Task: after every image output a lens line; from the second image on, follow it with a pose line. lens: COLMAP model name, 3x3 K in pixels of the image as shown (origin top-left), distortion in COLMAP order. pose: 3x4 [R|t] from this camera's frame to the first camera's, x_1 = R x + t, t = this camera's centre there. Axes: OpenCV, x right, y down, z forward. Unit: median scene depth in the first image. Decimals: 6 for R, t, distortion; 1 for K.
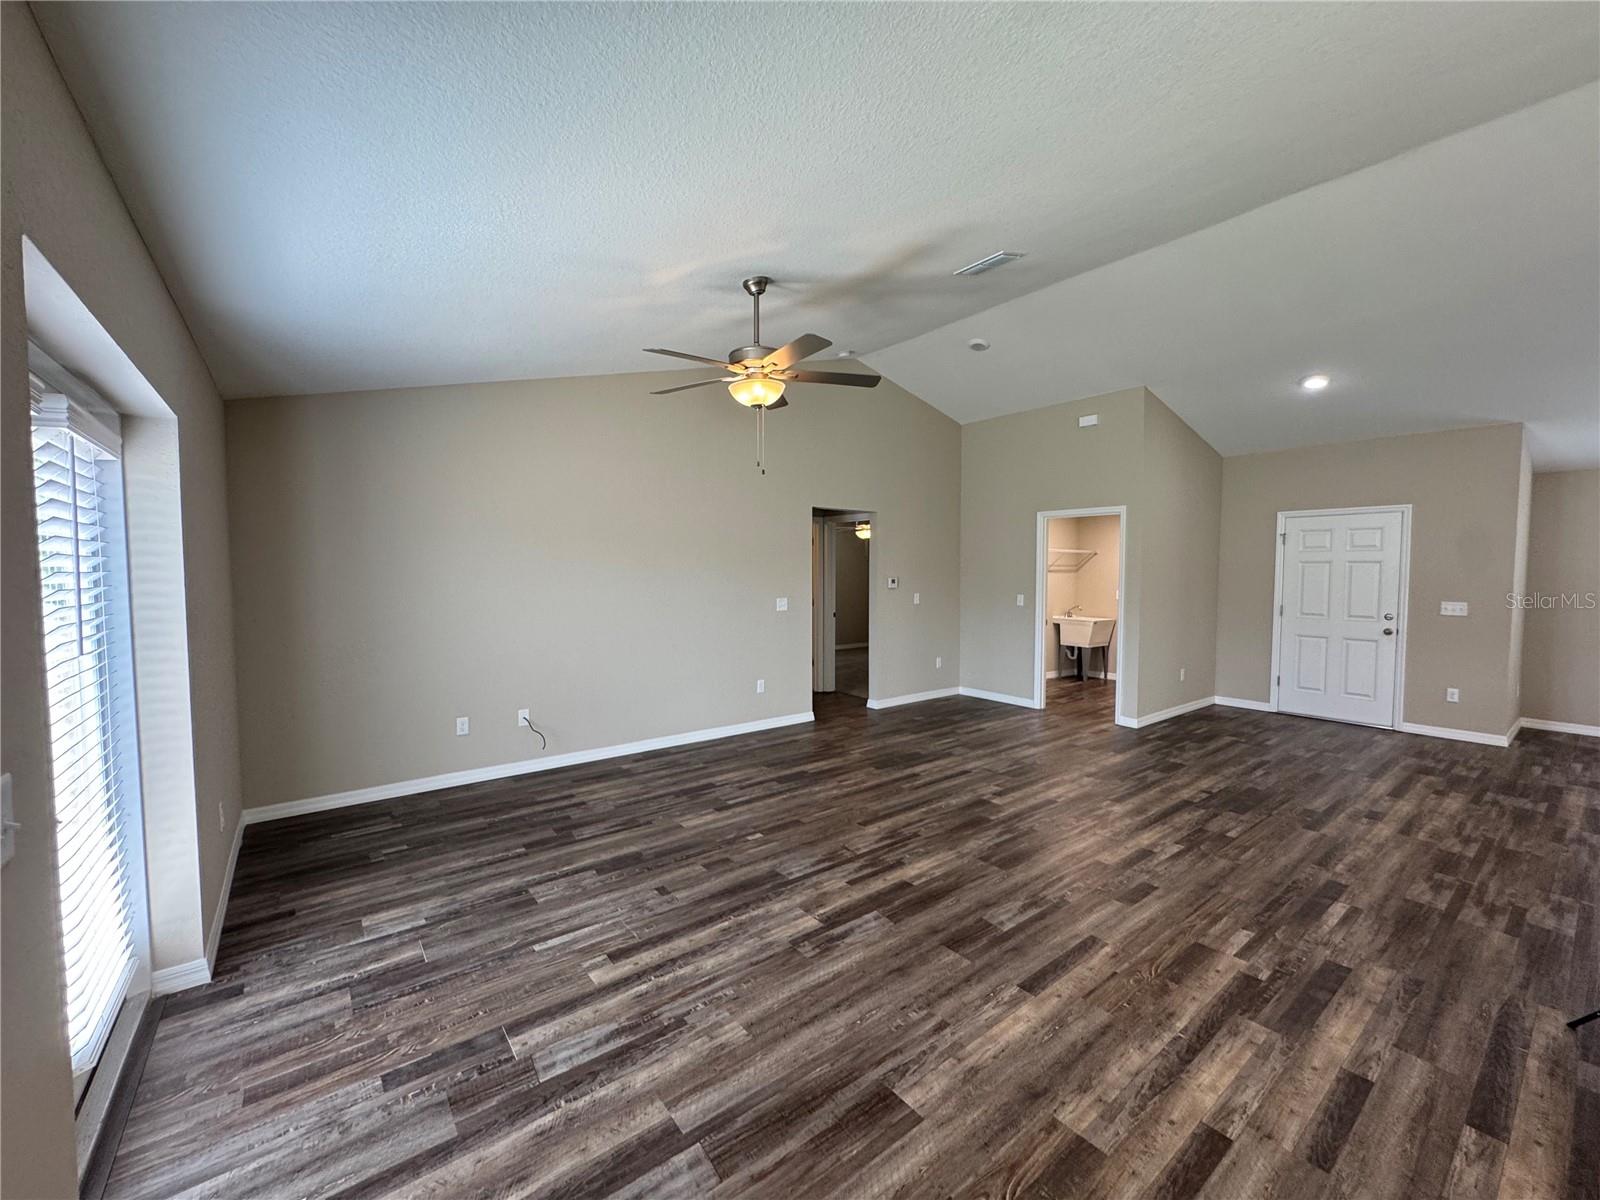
lens RADIAL K [[638.5, 0, 802.4], [0, 638.5, 606.1], [0, 0, 1]] dist [-0.004474, 0.000895]
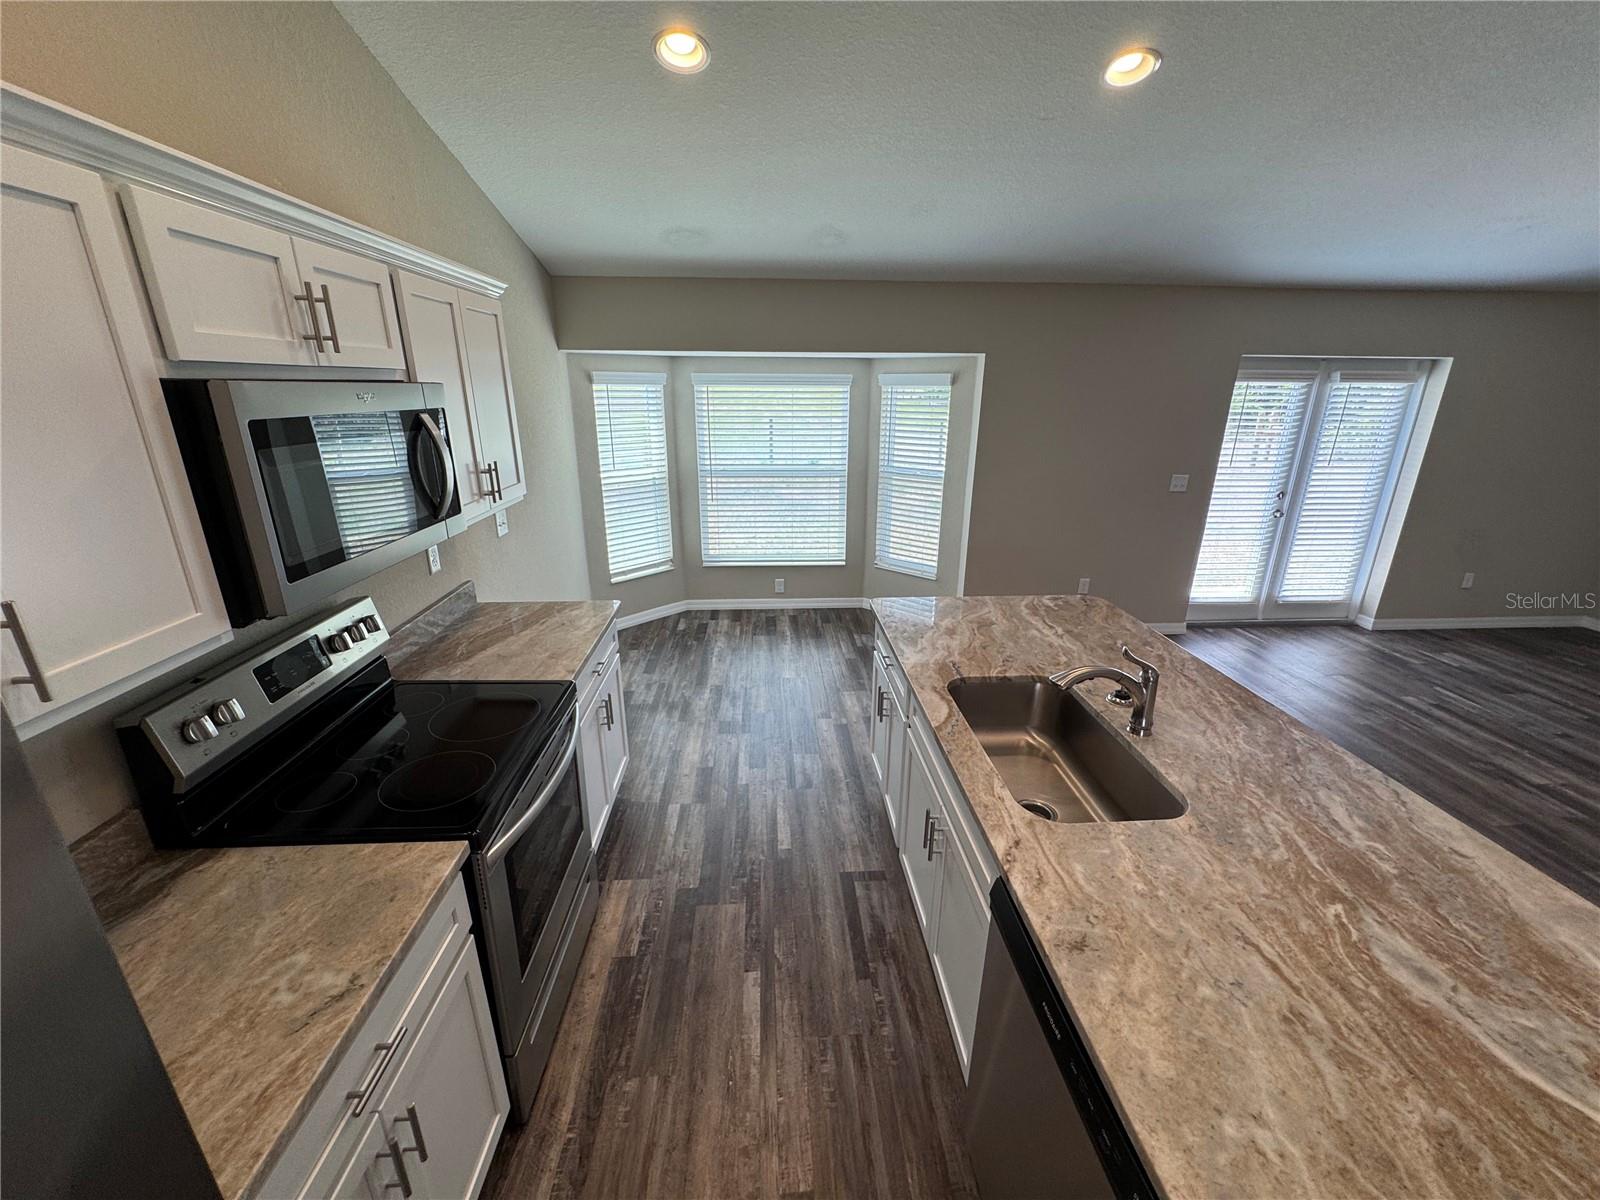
lens RADIAL K [[638.5, 0, 805.5], [0, 638.5, 603.1], [0, 0, 1]] dist [-0.004474, 0.000895]
pose [[-0.560501, 0.262956, -0.785298, 0.958097], [-0.052896, 0.934948, 0.350820, -0.082340], [0.826463, 0.238174, -0.510130, 0.254603]]
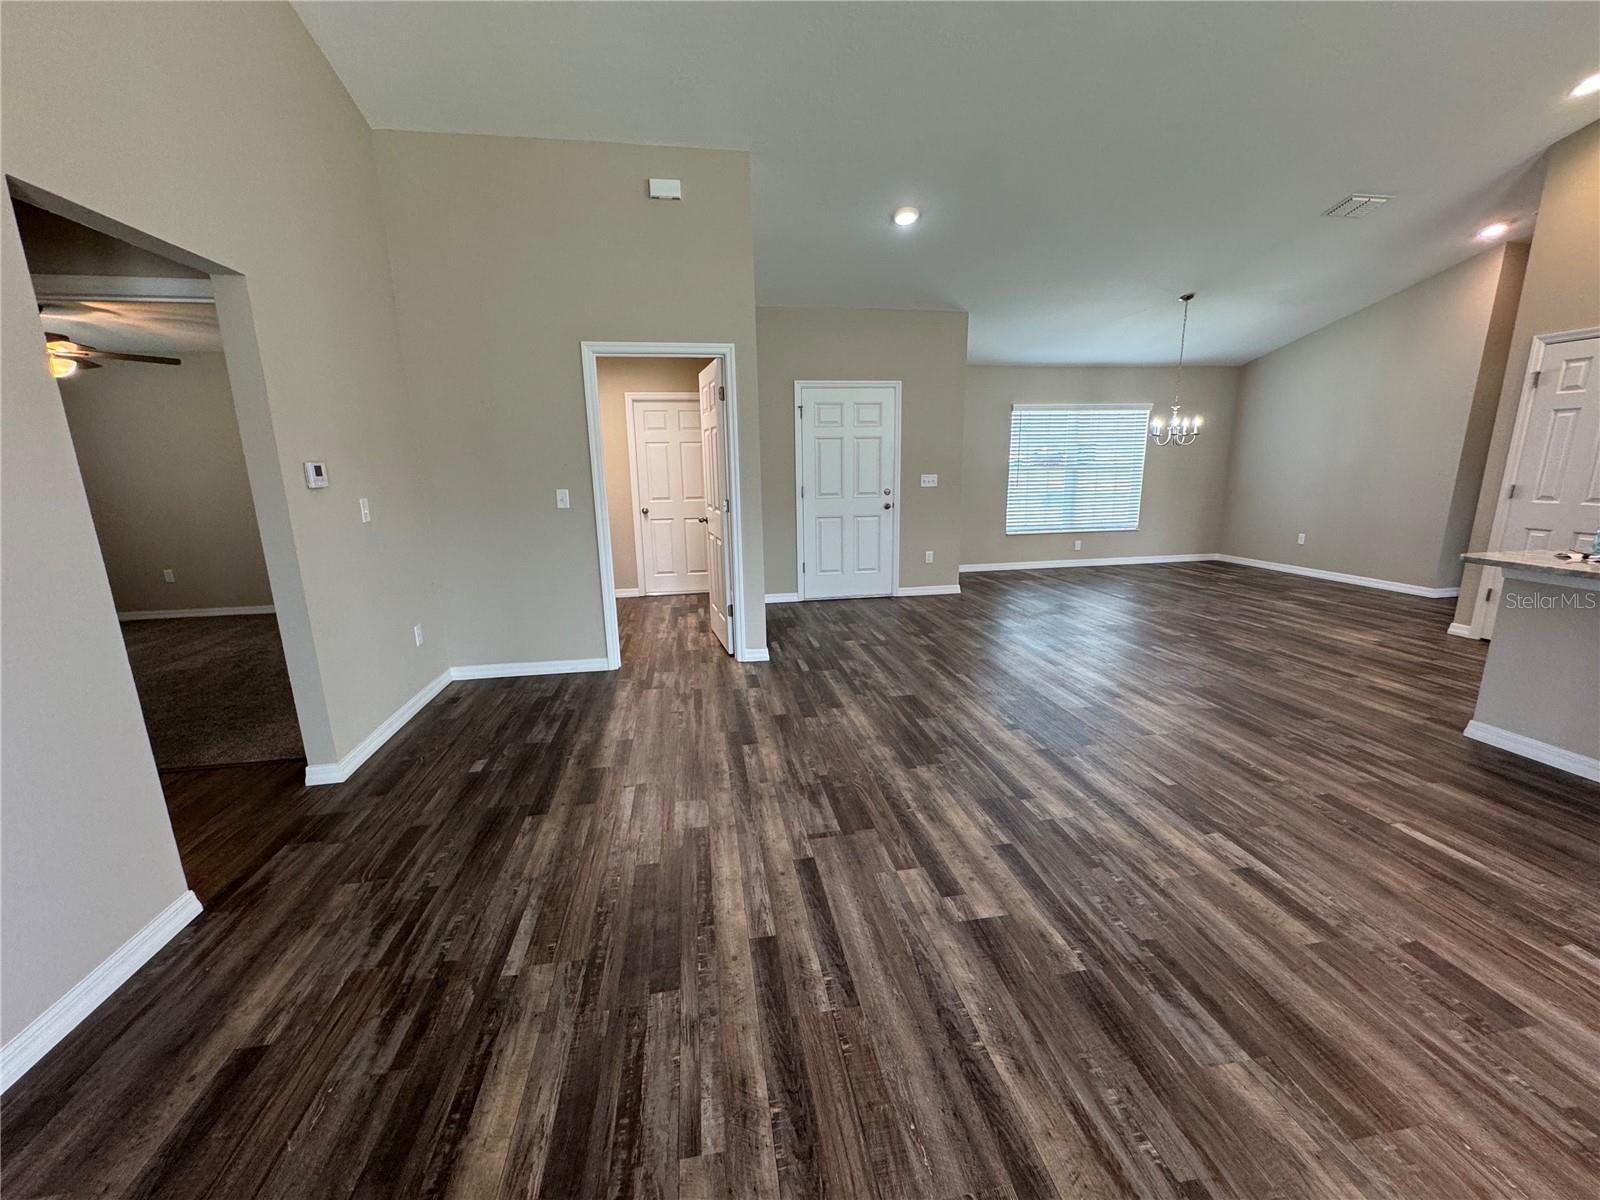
lens RADIAL K [[638.5, 0, 792.2], [0, 638.5, 599.6], [0, 0, 1]] dist [-0.004474, 0.000895]
pose [[0.475565, -0.196234, 0.857514, -0.119603], [0.068974, 0.980118, 0.186039, -0.020517], [-0.876973, -0.029327, 0.479645, 0.837937]]
